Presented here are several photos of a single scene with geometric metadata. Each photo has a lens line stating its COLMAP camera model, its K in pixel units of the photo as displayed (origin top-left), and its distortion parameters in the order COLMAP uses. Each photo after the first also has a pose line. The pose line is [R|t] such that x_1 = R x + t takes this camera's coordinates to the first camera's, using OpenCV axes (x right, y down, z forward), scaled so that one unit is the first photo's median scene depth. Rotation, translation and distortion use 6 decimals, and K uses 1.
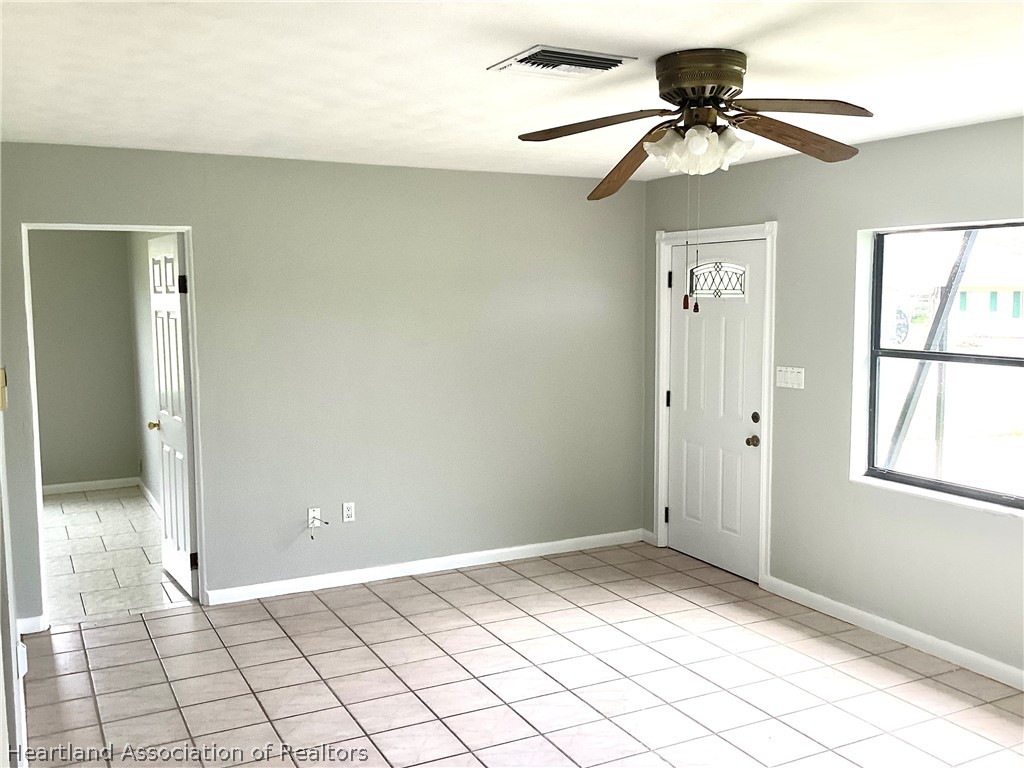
lens RADIAL K [[952.1, 0, 512.0], [0, 952.1, 384.0], [0, 0, 1]] dist [0.148955, -0.318610]
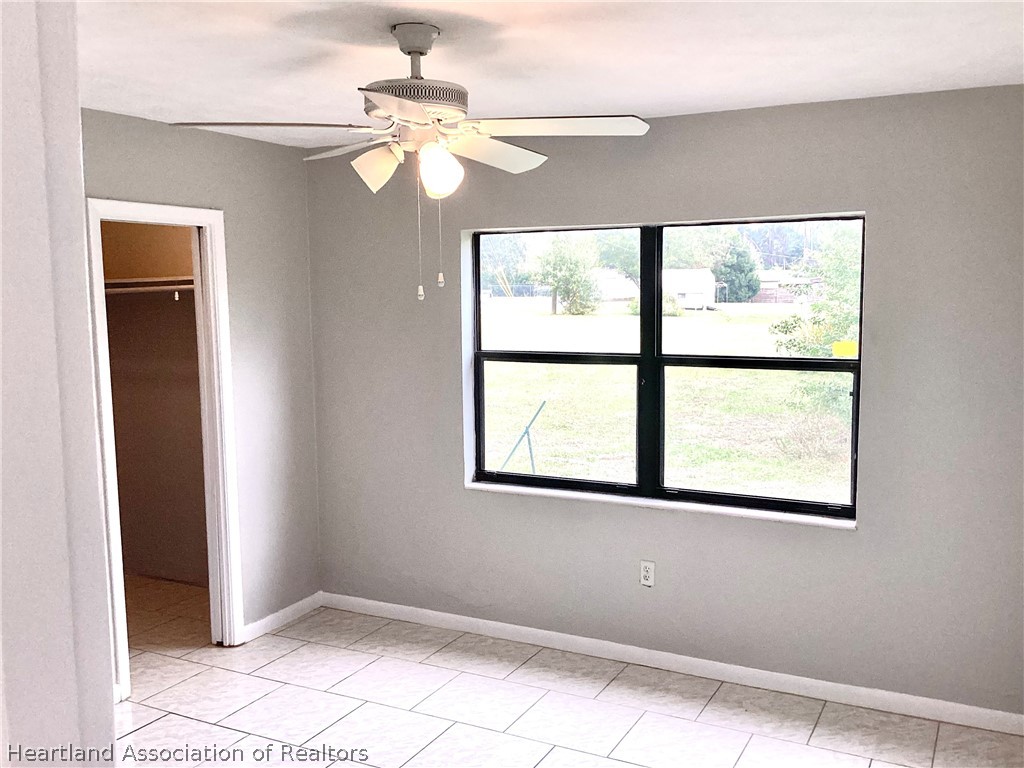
lens RADIAL K [[912.7, 0, 512.0], [0, 912.7, 384.0], [0, 0, 1]] dist [0.135353, -0.187461]
pose [[0.825869, -0.066589, 0.559917, -0.122371], [0.065274, 0.997617, 0.022365, -0.021701], [-0.560072, 0.018077, 0.828247, 0.209375]]
